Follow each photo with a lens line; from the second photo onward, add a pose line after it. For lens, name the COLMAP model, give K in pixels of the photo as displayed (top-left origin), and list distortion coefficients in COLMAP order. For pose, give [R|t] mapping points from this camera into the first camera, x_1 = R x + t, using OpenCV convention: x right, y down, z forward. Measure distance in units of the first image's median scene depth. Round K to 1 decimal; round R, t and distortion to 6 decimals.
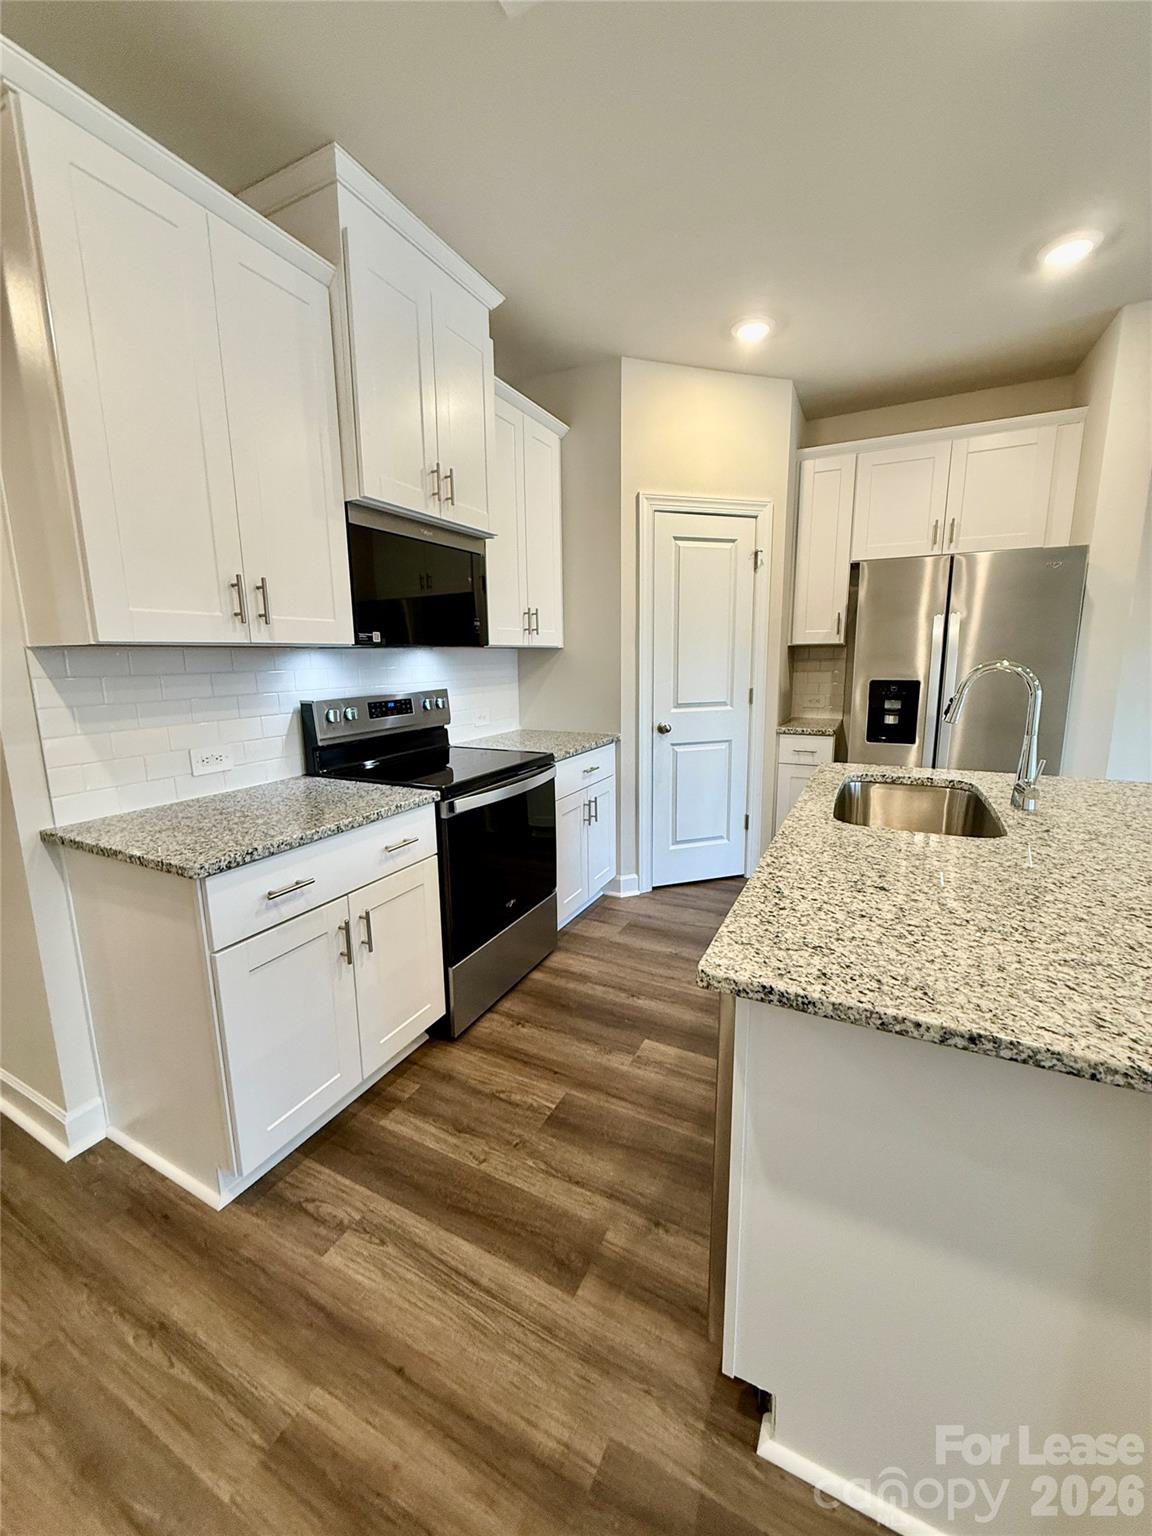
lens RADIAL K [[616.1, 0, 576.0], [0, 616.1, 768.0], [0, 0, 1]] dist [0.001561, 0.000054]
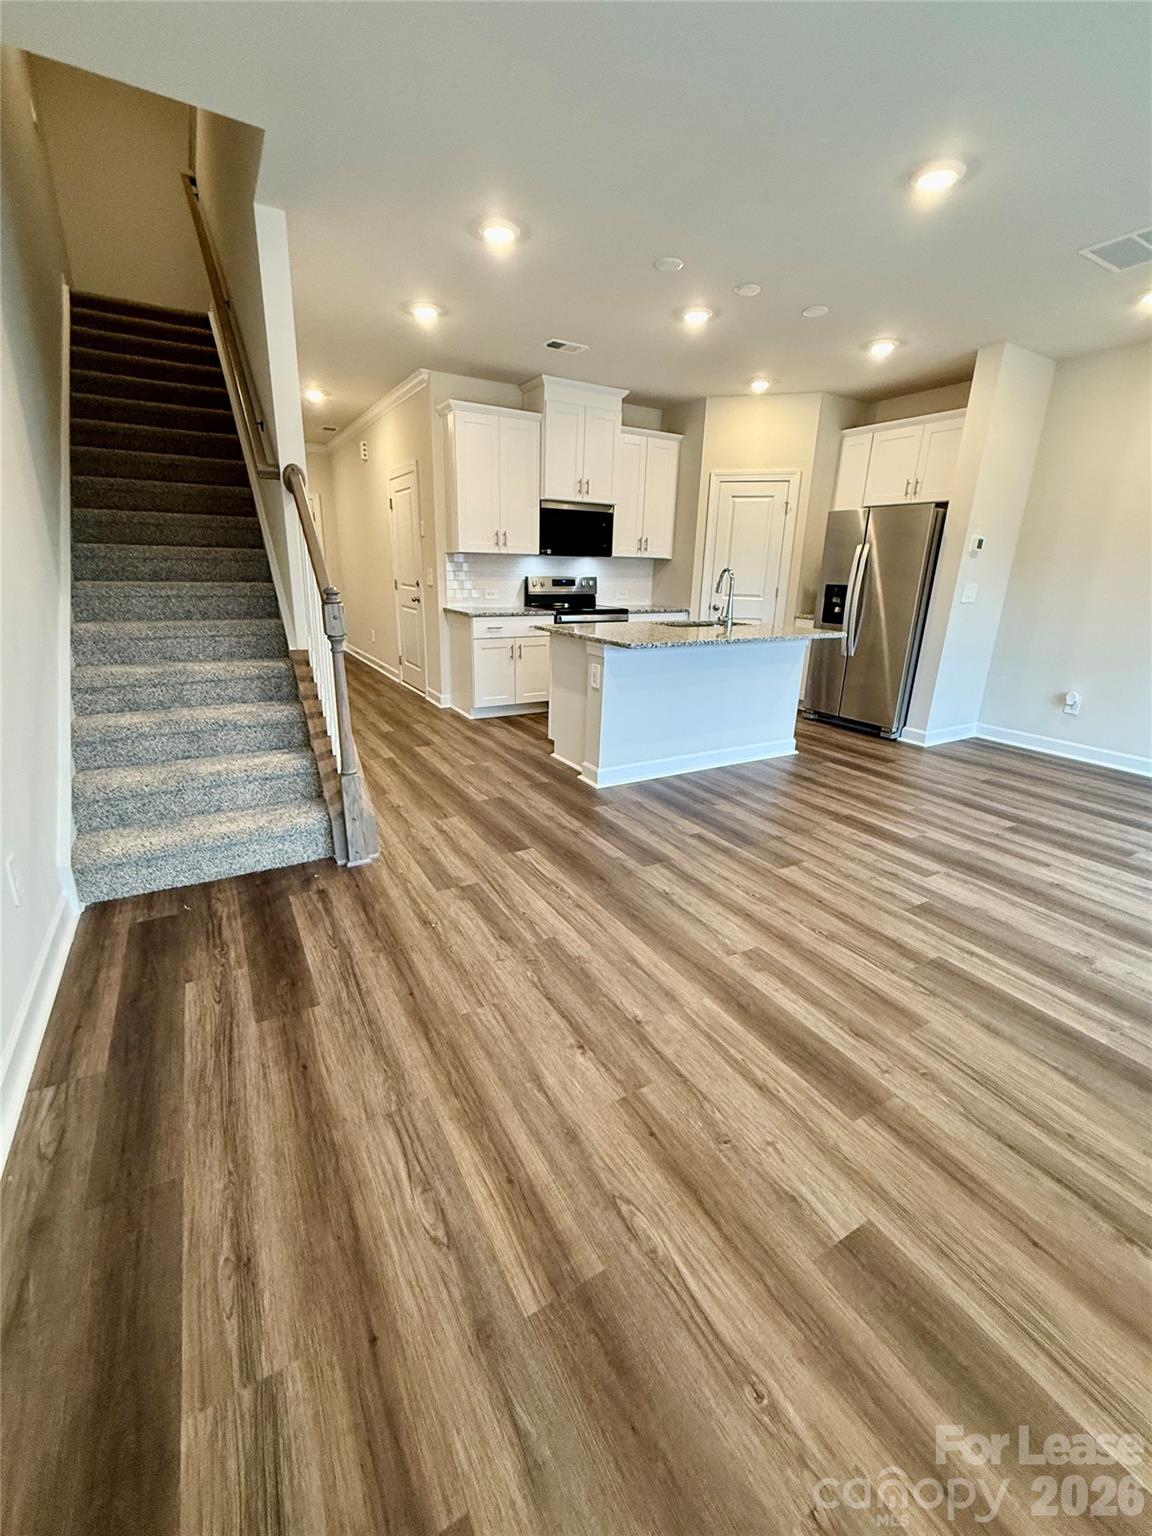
lens RADIAL K [[616.1, 0, 576.0], [0, 616.1, 768.0], [0, 0, 1]] dist [0.001561, 0.000054]
pose [[0.843917, 0.198969, -0.498213, 1.012188], [-0.130399, 0.976907, 0.169262, 0.181292], [0.520385, -0.077877, 0.850373, -0.988554]]
